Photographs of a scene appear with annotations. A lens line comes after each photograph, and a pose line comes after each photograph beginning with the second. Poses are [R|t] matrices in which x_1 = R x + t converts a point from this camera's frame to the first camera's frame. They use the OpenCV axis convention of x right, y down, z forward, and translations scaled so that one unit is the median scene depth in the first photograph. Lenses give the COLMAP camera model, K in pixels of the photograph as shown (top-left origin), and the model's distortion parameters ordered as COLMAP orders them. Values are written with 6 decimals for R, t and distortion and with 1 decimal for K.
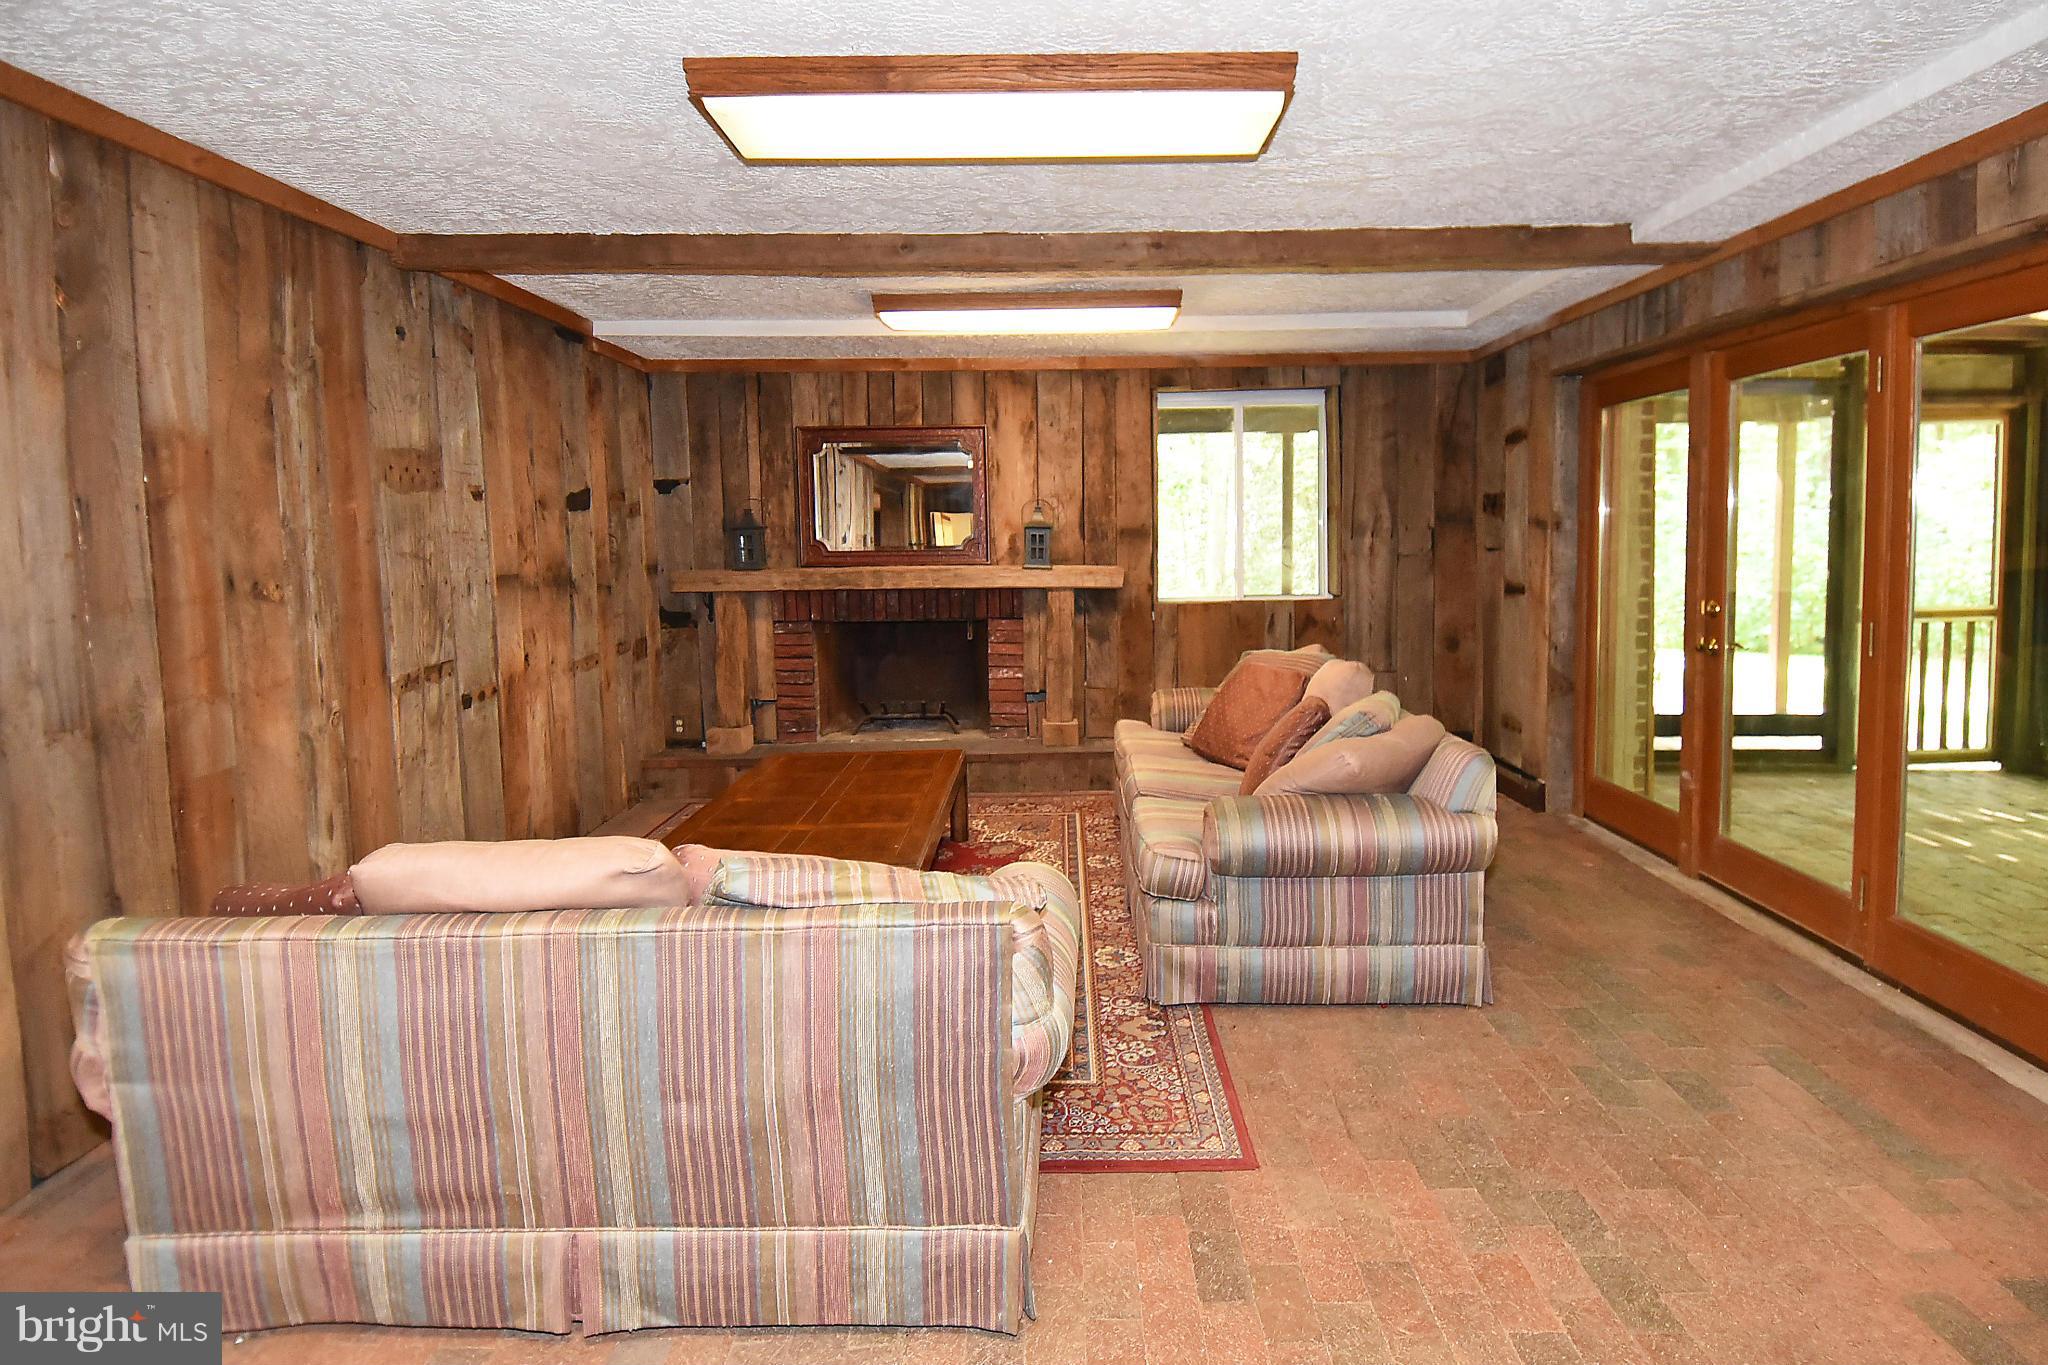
lens RADIAL K [[1112.2, 0, 1074.4], [0, 1112.2, 616.0], [0, 0, 1]] dist [0.066804, -0.069037]
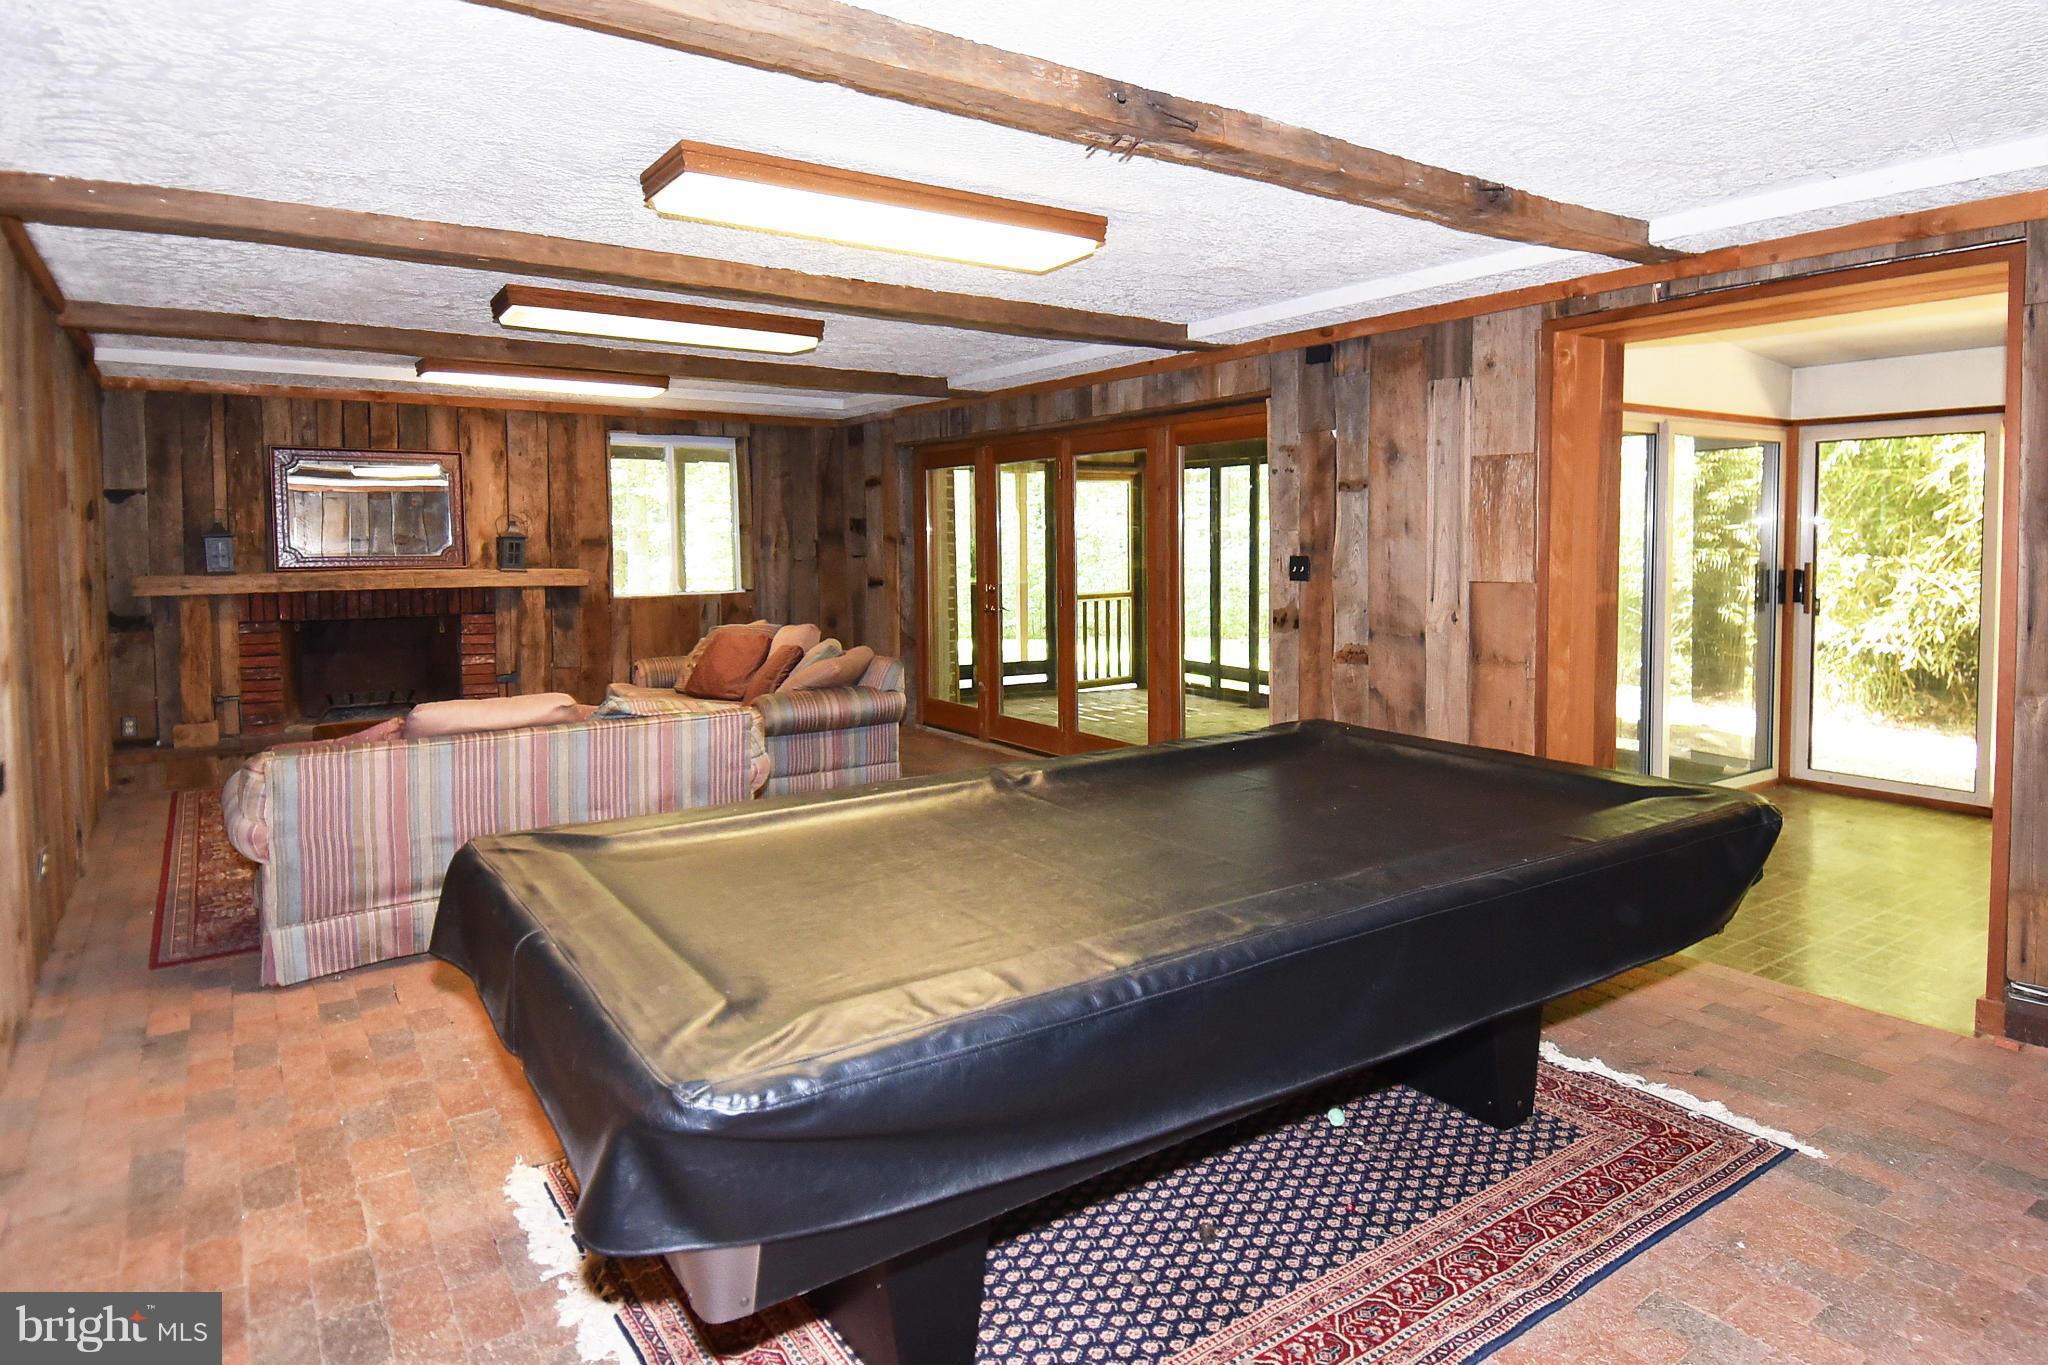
lens RADIAL K [[1112.2, 0, 1074.4], [0, 1112.2, 616.0], [0, 0, 1]] dist [0.066804, -0.069037]
pose [[0.820055, -0.031178, 0.571434, -0.235165], [0.036525, 0.999331, 0.002108, 0.026455], [-0.571118, 0.019143, 0.820645, -0.365711]]
